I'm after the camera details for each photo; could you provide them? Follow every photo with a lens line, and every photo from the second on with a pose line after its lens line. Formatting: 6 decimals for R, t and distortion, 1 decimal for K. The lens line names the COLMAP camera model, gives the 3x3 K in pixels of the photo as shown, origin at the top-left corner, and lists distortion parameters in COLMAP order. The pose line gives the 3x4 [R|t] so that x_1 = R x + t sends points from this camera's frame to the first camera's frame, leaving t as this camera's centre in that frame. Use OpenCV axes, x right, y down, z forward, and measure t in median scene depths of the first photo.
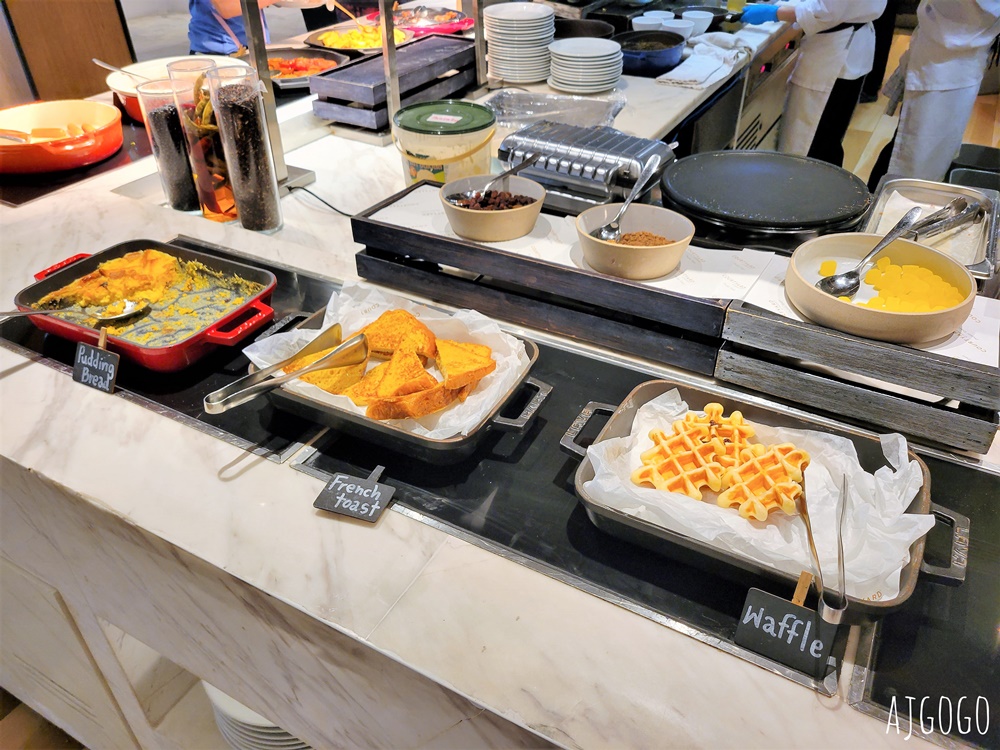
lens RADIAL K [[767.6, 0, 500.0], [0, 767.6, 375.0], [0, 0, 1]] dist [0.041501, -0.044511]
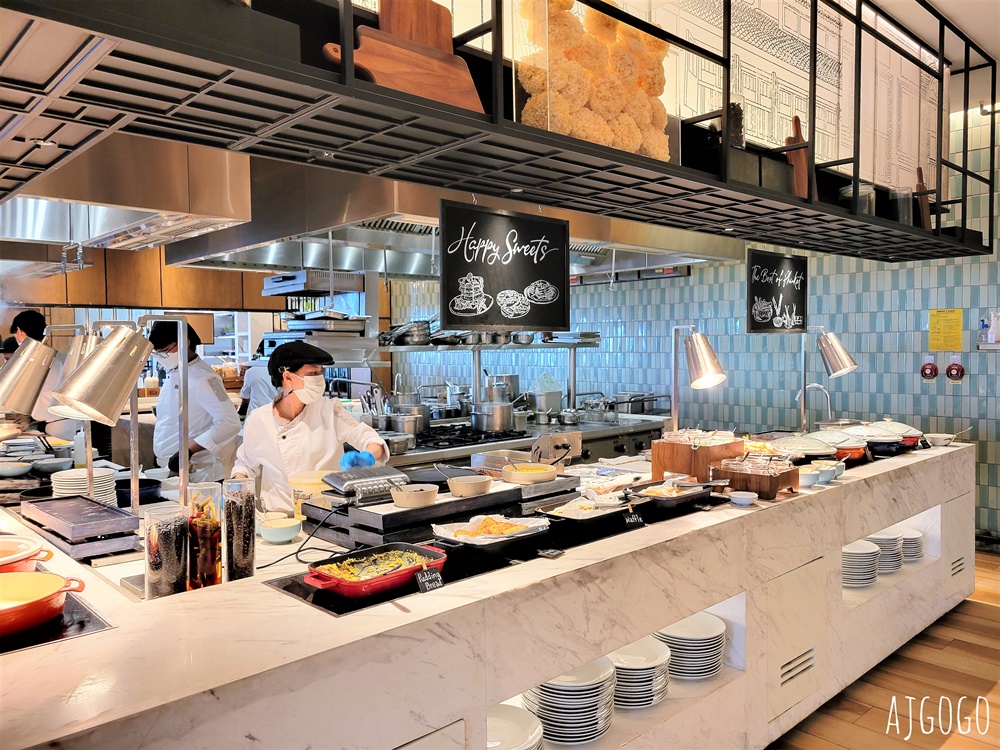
lens RADIAL K [[767.6, 0, 500.0], [0, 767.6, 375.0], [0, 0, 1]] dist [0.041501, -0.044511]
pose [[0.298599, -0.033286, 0.953798, -2.307931], [0.563519, 0.812728, -0.148054, -0.042395], [-0.770250, 0.581692, 0.261437, 0.052630]]
